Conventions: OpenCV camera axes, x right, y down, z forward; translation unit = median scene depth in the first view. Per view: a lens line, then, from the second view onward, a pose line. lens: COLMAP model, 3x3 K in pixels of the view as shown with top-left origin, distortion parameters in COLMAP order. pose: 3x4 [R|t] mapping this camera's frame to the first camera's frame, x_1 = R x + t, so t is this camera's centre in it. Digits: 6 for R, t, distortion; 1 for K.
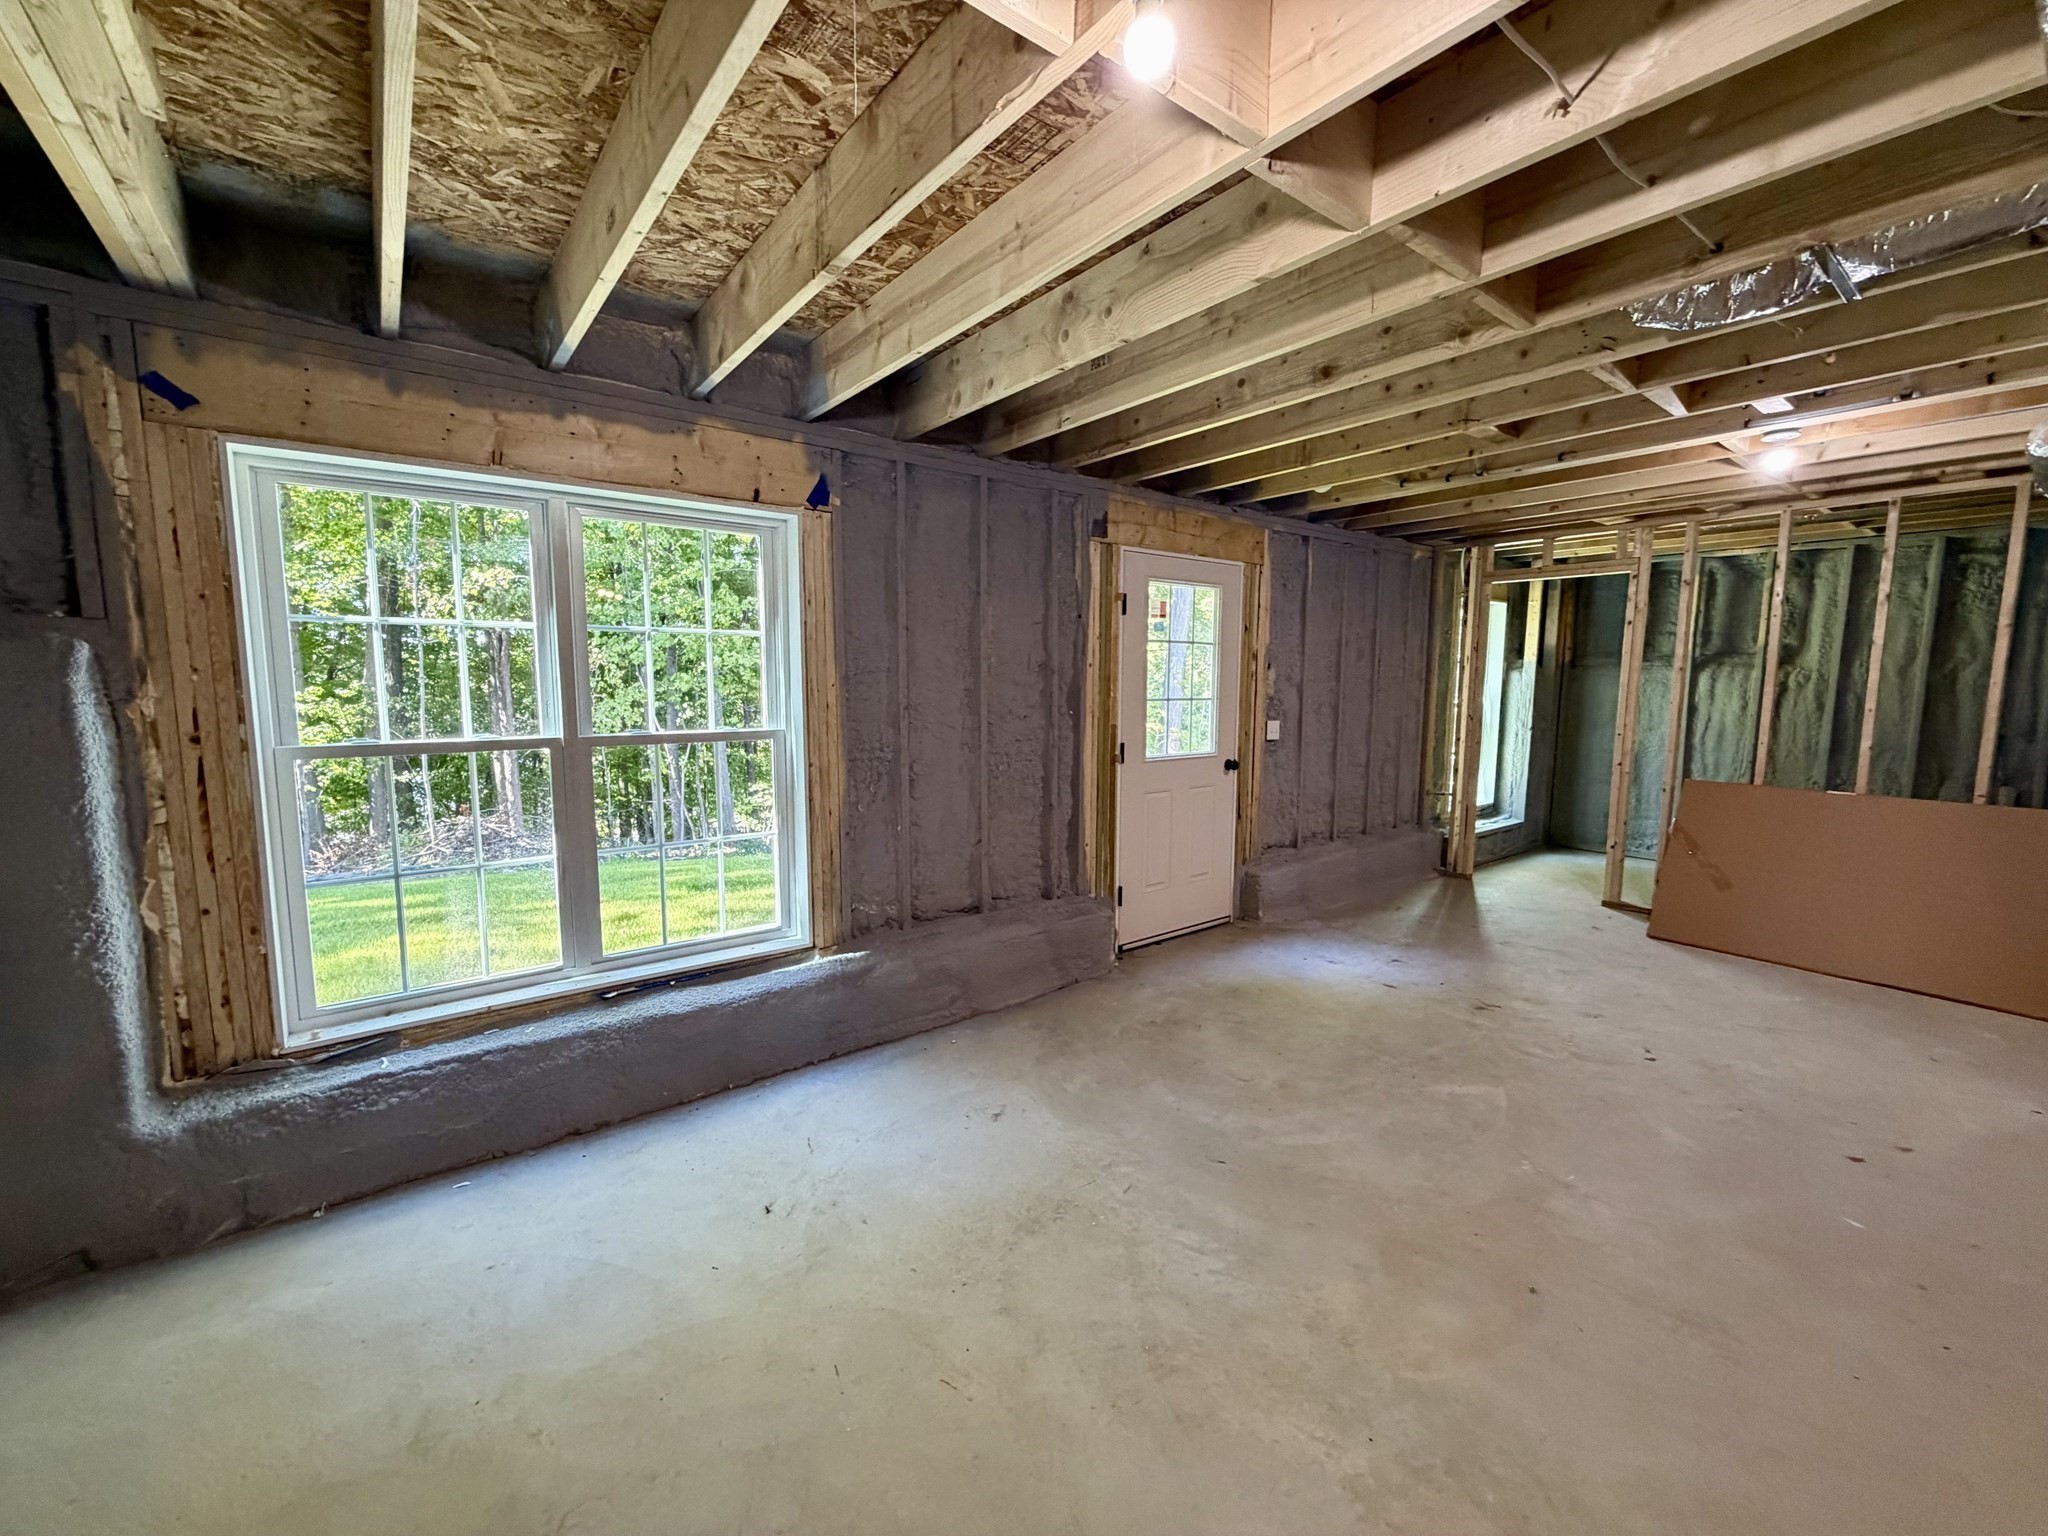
lens RADIAL K [[817.5, 0, 1018.9], [0, 817.5, 768.5], [0, 0, 1]] dist [0.000324, -0.000045]
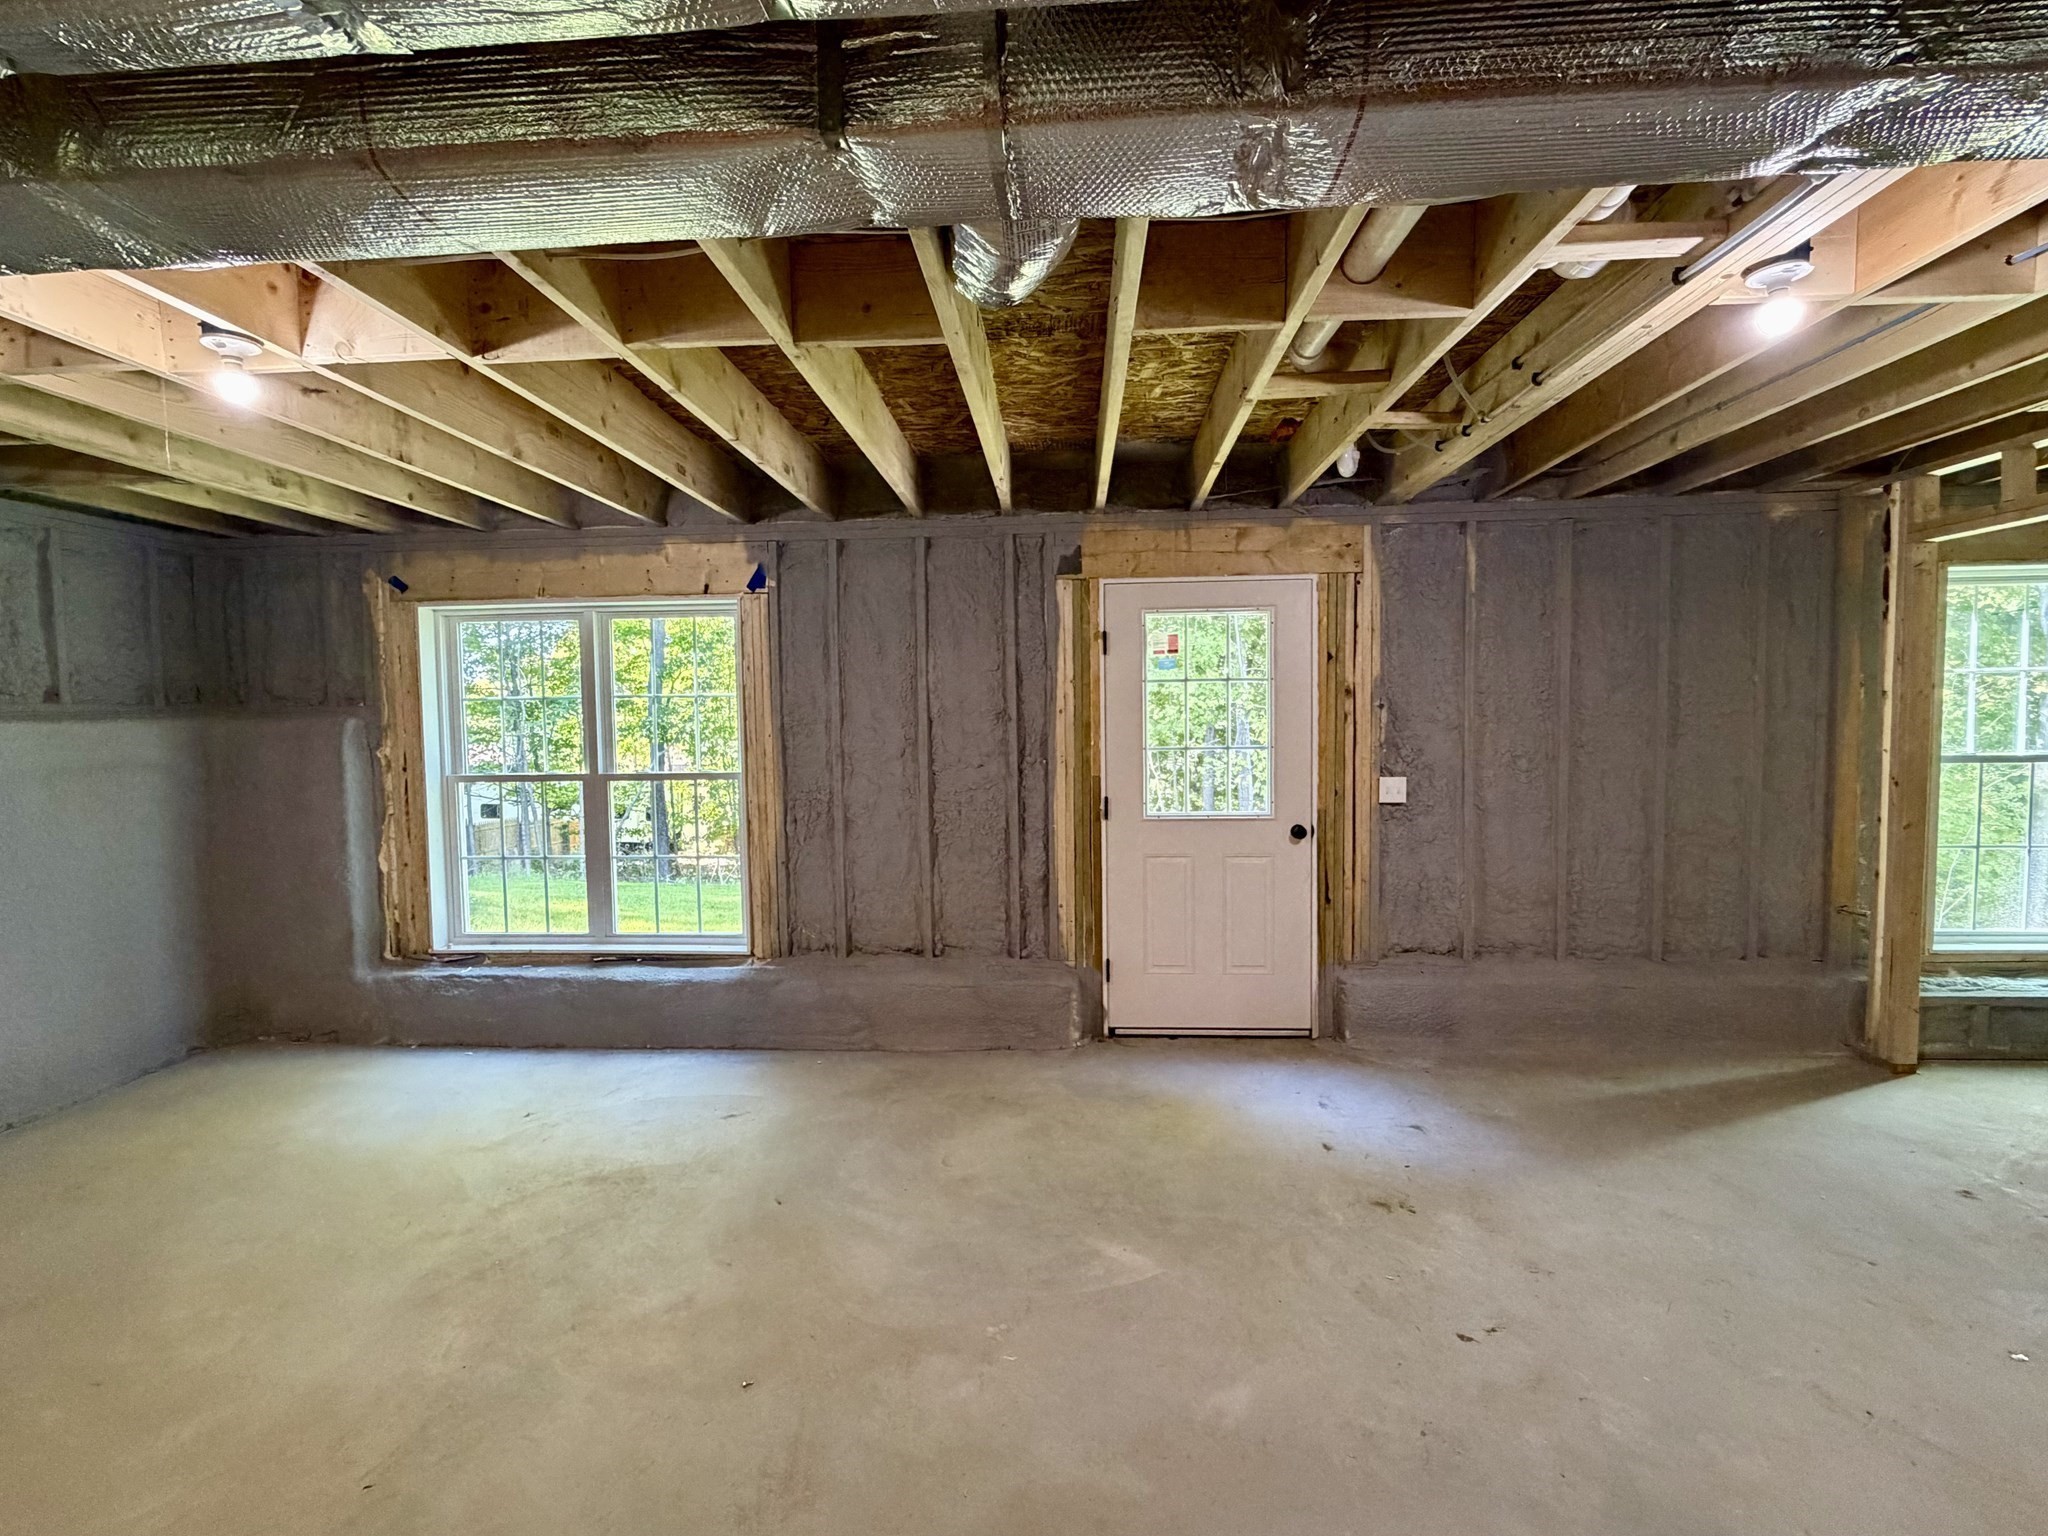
lens RADIAL K [[939.6, 0, 1022.2], [0, 939.6, 769.7], [0, 0, 1]] dist [0.002698, 0.000261]
pose [[0.753044, 0.020150, -0.657662, 0.942131], [-0.055465, 0.997917, -0.032934, -0.027890], [0.655628, 0.061278, 0.752593, 0.213979]]
